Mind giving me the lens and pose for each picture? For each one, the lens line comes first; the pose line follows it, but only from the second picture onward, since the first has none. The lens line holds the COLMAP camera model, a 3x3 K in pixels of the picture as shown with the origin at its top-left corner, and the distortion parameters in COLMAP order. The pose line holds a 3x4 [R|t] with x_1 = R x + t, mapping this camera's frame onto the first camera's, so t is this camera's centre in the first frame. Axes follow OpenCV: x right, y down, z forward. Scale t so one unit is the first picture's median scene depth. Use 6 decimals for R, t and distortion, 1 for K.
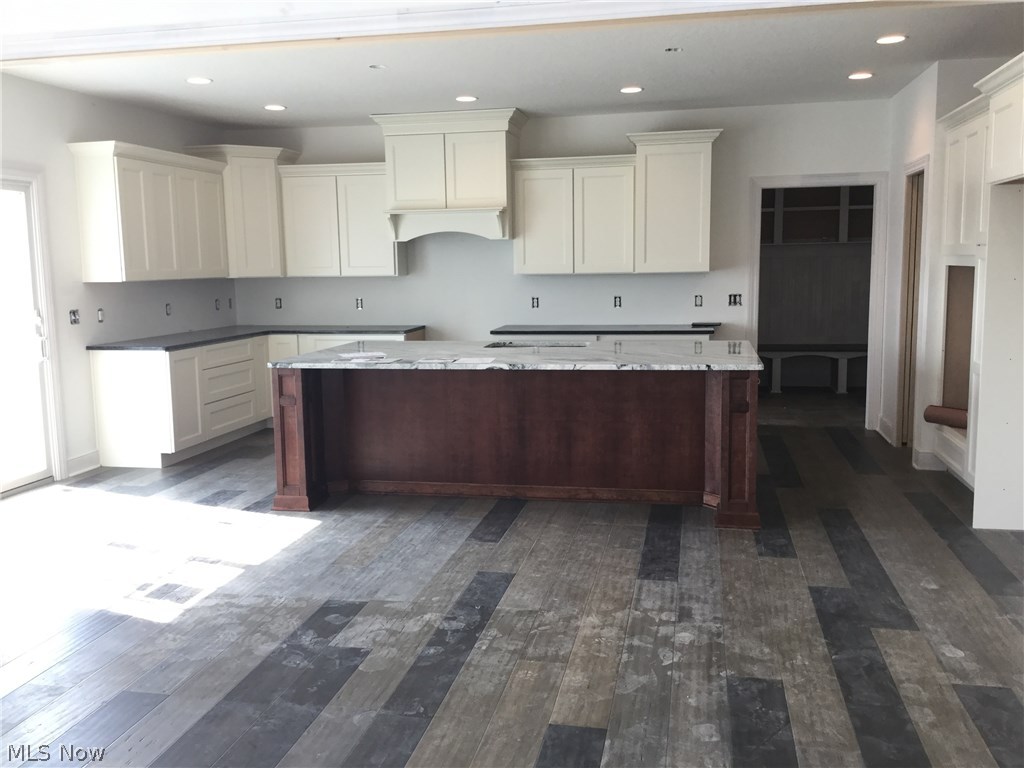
lens RADIAL K [[915.9, 0, 512.0], [0, 915.9, 384.0], [0, 0, 1]] dist [0.121844, -0.247956]
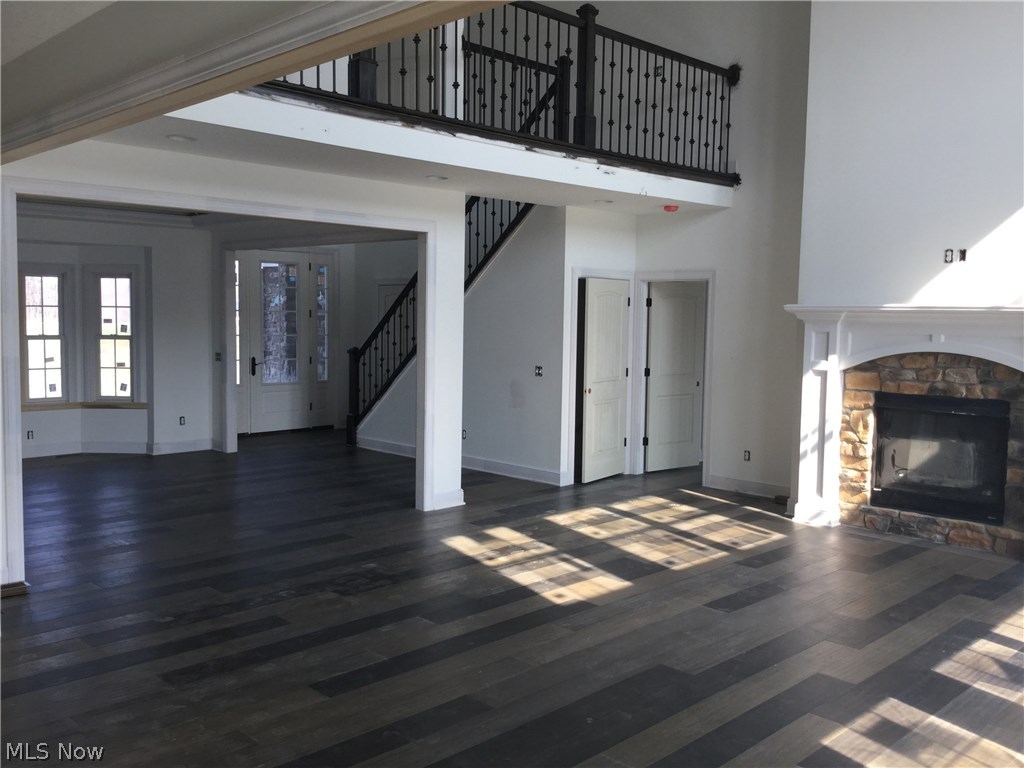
lens RADIAL K [[915.9, 0, 512.0], [0, 915.9, 384.0], [0, 0, 1]] dist [0.121844, -0.247956]
pose [[-0.834631, -0.037819, 0.549509, -0.704335], [0.067894, 0.982968, 0.170774, -0.231489], [-0.546609, 0.179841, -0.817848, 1.456599]]
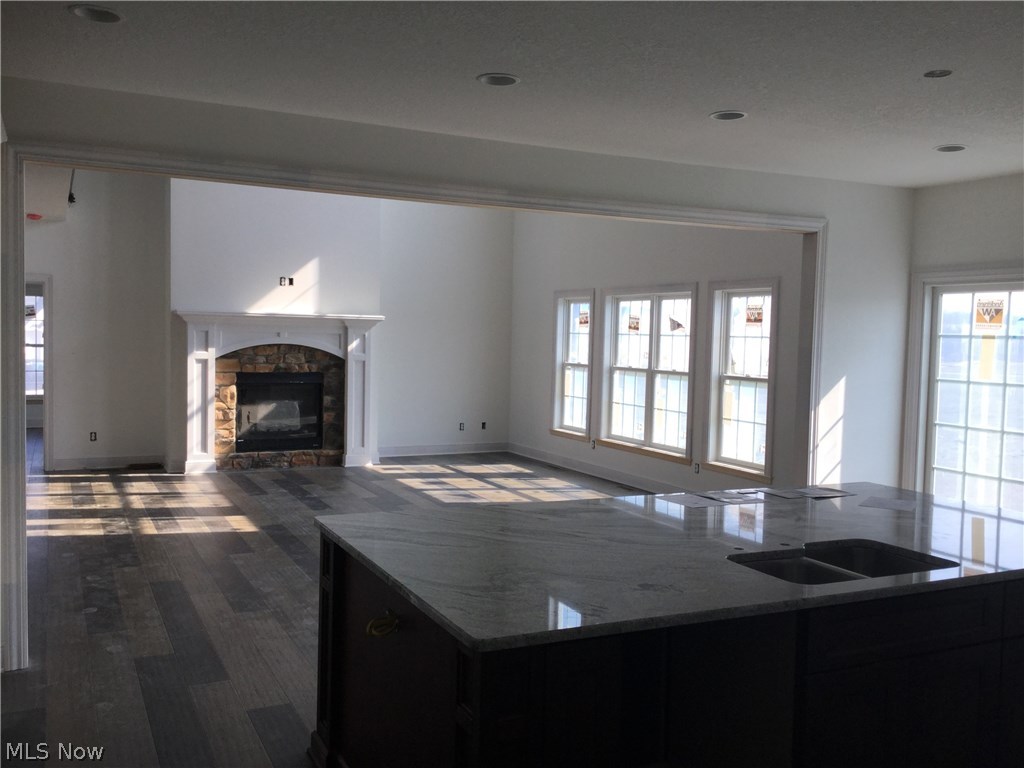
lens RADIAL K [[915.9, 0, 512.0], [0, 915.9, 384.0], [0, 0, 1]] dist [0.121844, -0.247956]
pose [[-0.790058, 0.033444, -0.612119, 0.748845], [-0.085282, 0.982805, 0.163770, -0.319746], [0.607071, 0.181590, -0.773622, 2.089104]]
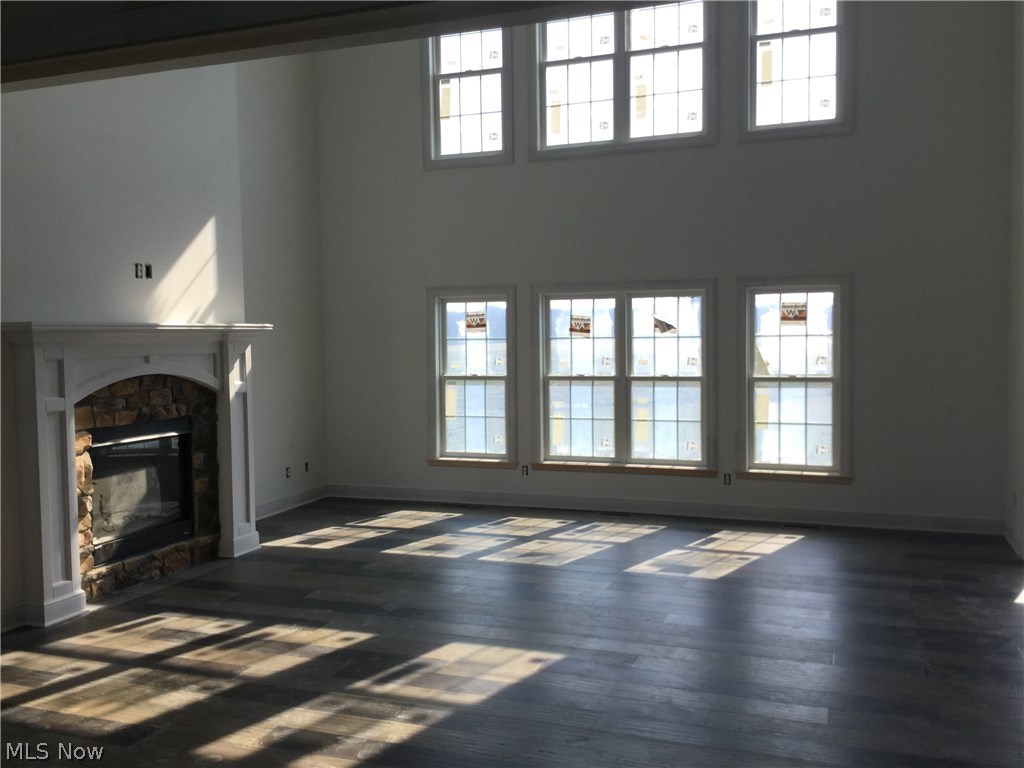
lens RADIAL K [[915.9, 0, 512.0], [0, 915.9, 384.0], [0, 0, 1]] dist [0.121844, -0.247956]
pose [[-0.148662, 0.074941, -0.986044, 1.148192], [-0.107584, 0.989980, 0.091460, -0.133752], [0.983019, 0.119679, -0.139110, 0.392291]]
